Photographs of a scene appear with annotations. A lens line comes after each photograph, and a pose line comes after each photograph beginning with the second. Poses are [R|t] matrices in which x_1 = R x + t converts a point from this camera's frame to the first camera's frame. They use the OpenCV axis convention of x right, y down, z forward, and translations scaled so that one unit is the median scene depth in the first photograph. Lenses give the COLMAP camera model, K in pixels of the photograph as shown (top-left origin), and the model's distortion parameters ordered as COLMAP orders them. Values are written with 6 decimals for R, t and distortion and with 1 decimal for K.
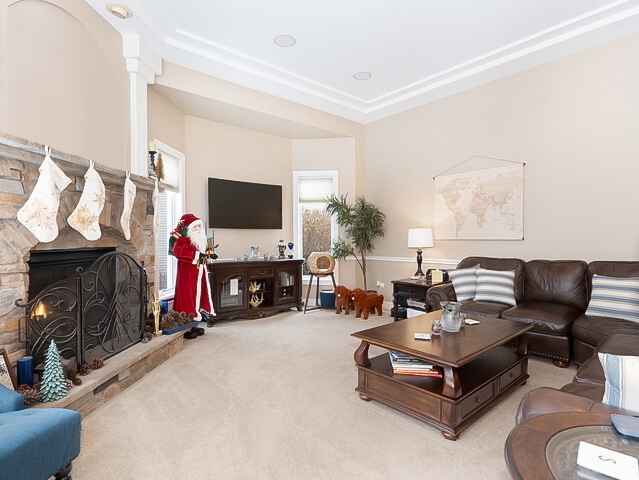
lens RADIAL K [[347.5, 0, 319.3], [0, 347.5, 245.4], [0, 0, 1]] dist [0.002717, 0.000275]
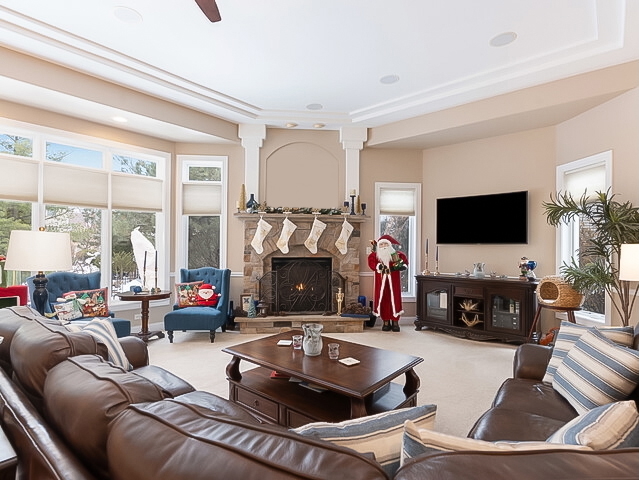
lens RADIAL K [[347.5, 0, 321.3], [0, 347.5, 243.2], [0, 0, 1]] dist [0.002717, 0.000275]
pose [[0.141531, -0.005209, -0.989920, 0.690895], [-0.027785, 0.999571, -0.009232, -0.030806], [0.989544, 0.028812, 0.141326, 0.451418]]
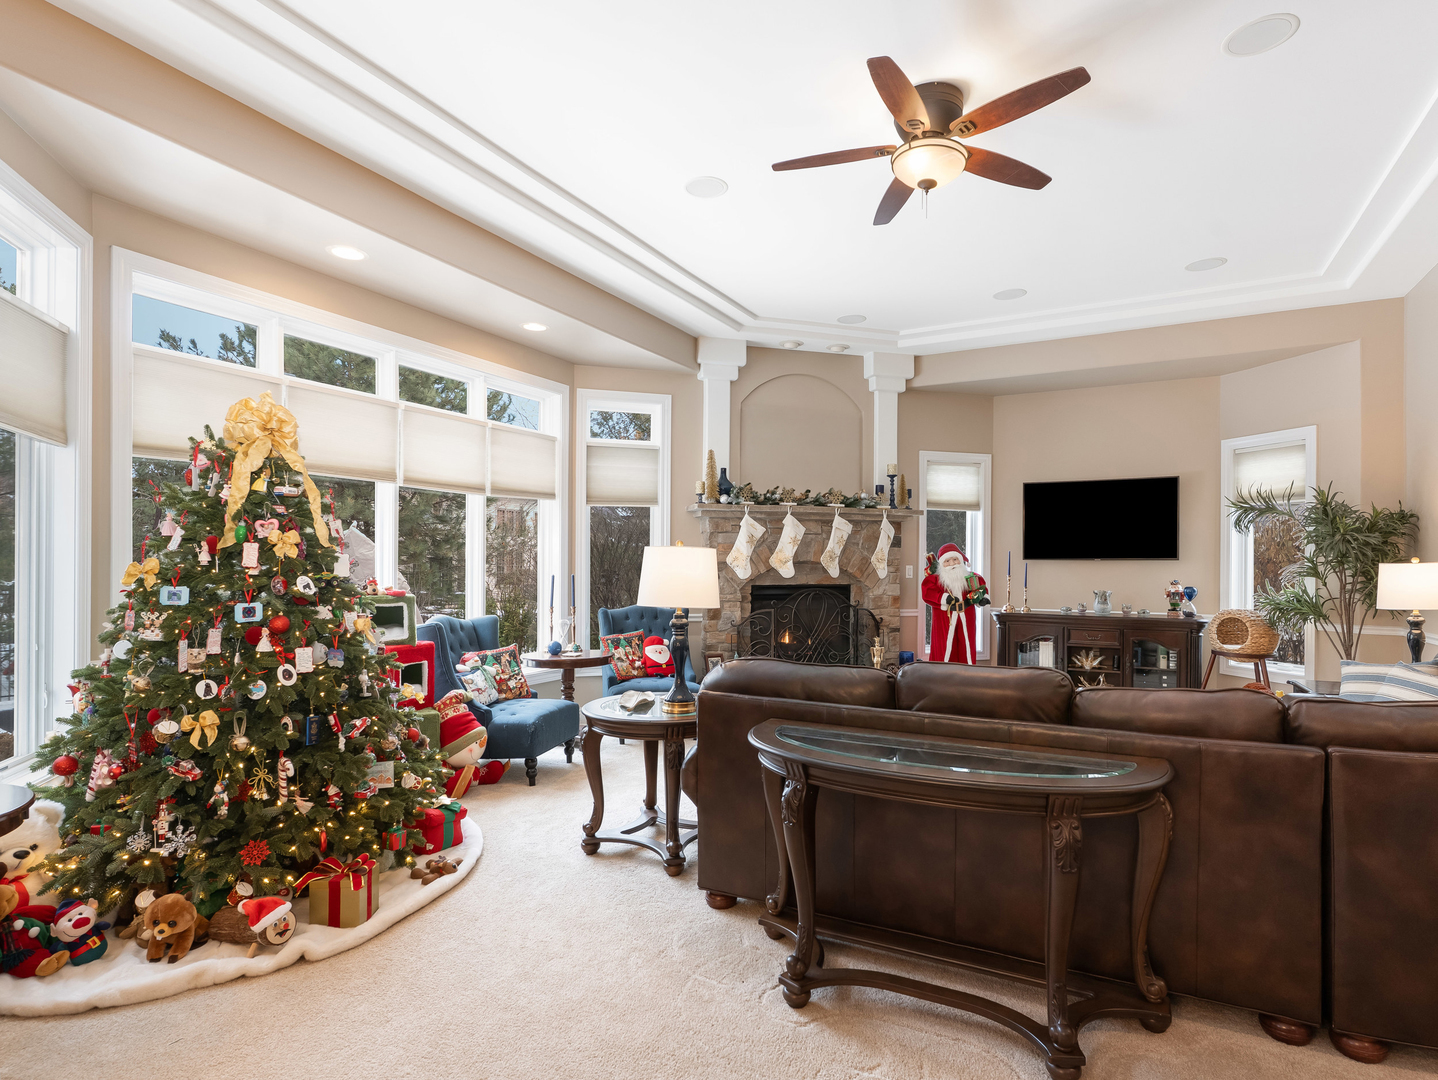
lens RADIAL K [[782.0, 0, 722.3], [0, 782.0, 555.1], [0, 0, 1]] dist [0.002717, 0.000275]
pose [[0.355803, -0.001804, -0.934559, 0.811932], [-0.025342, 0.999612, -0.011578, -0.025983], [0.934217, 0.027803, 0.355620, -0.050949]]
